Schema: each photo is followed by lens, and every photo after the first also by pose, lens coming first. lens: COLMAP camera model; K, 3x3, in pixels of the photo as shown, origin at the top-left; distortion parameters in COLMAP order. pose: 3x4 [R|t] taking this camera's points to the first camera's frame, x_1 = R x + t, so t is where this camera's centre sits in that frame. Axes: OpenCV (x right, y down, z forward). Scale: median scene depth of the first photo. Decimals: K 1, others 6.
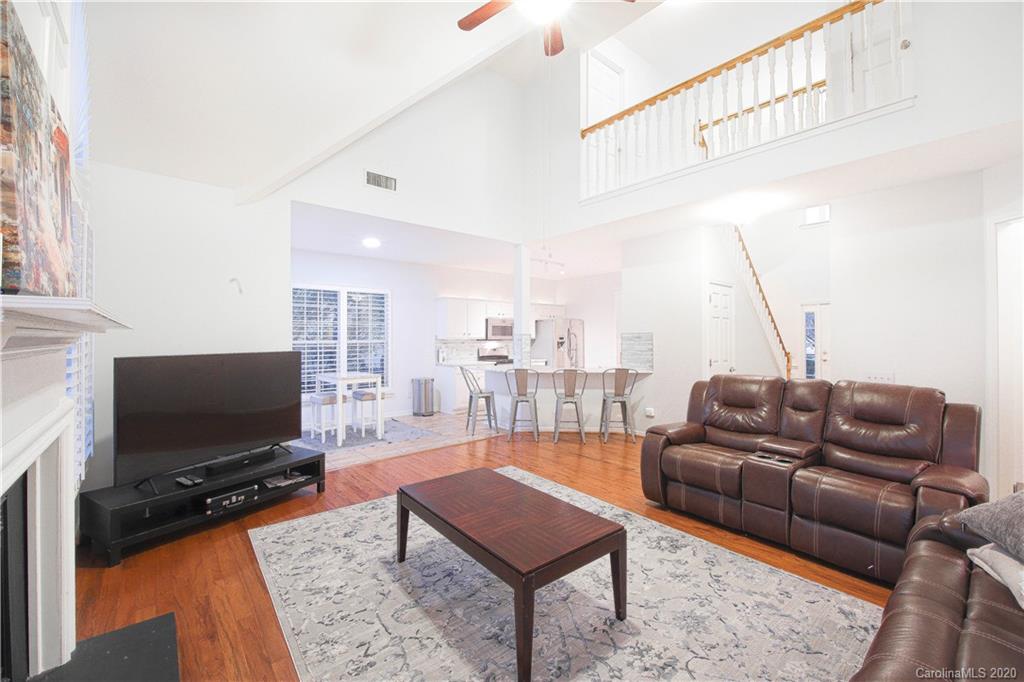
lens RADIAL K [[419.5, 0, 514.2], [0, 419.5, 339.7], [0, 0, 1]] dist [-0.002988, -0.002207]
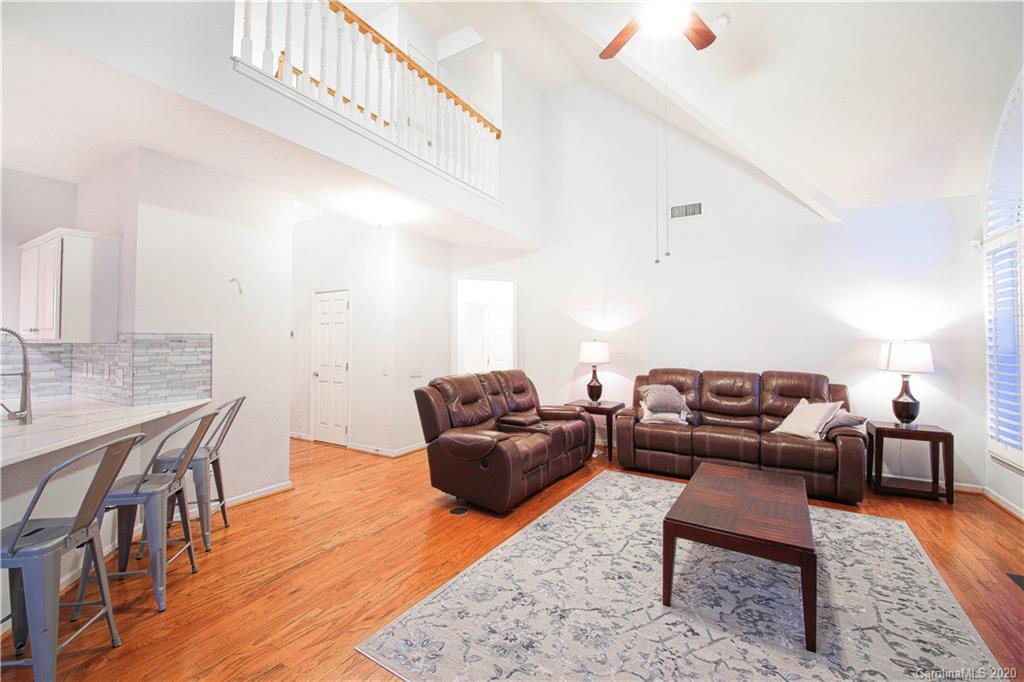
lens RADIAL K [[419.5, 0, 515.3], [0, 419.5, 338.0], [0, 0, 1]] dist [-0.002988, -0.002207]
pose [[-0.327082, 0.014231, 0.944889, -0.682914], [0.004463, 0.999899, -0.013514, 0.000010], [-0.944985, -0.000203, -0.327113, 1.482447]]
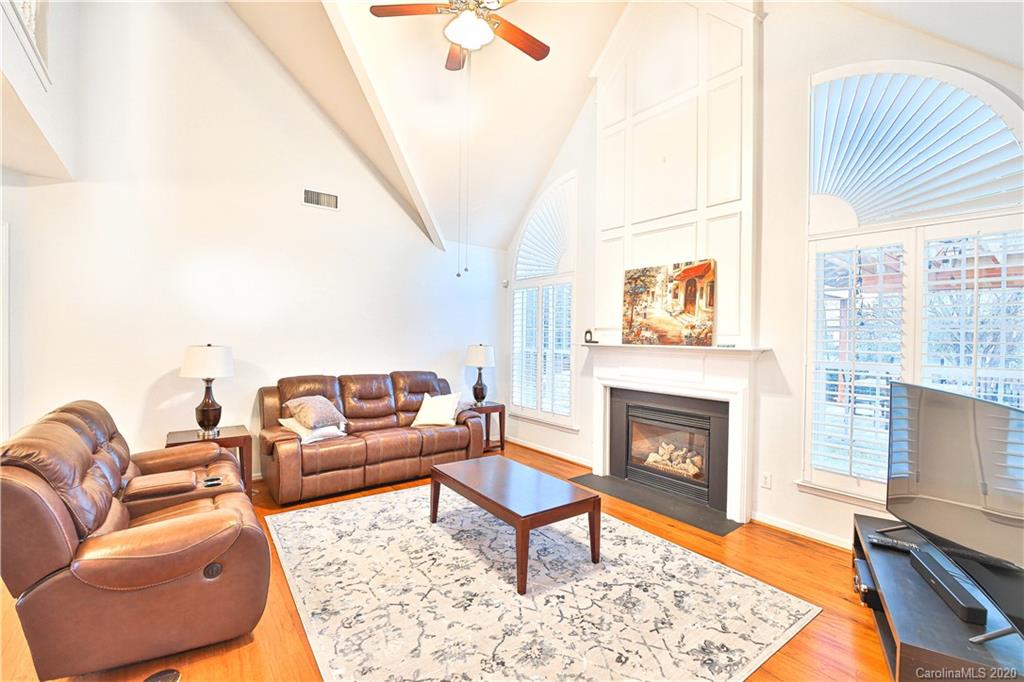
lens RADIAL K [[439.3, 0, 514.8], [0, 439.3, 338.7], [0, 0, 1]] dist [-0.002589, -0.000135]
pose [[-0.998982, -0.011625, 0.043598, -0.090929], [-0.011244, 0.999896, 0.008983, -0.048832], [-0.043698, 0.008484, -0.999009, 1.845643]]
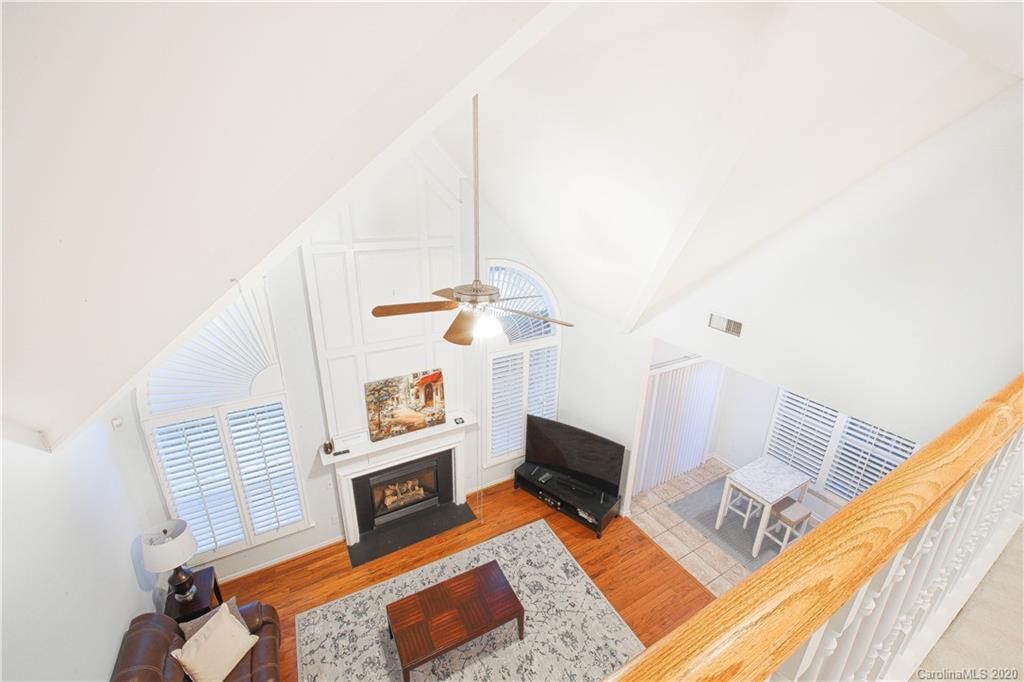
lens RADIAL K [[419.5, 0, 510.5], [0, 419.5, 337.3], [0, 0, 1]] dist [-0.002988, -0.002207]
pose [[-0.187361, 0.338927, -0.921968, 0.909251], [-0.022785, 0.936837, 0.349023, -1.015455], [0.982027, 0.086401, -0.167805, 1.110293]]
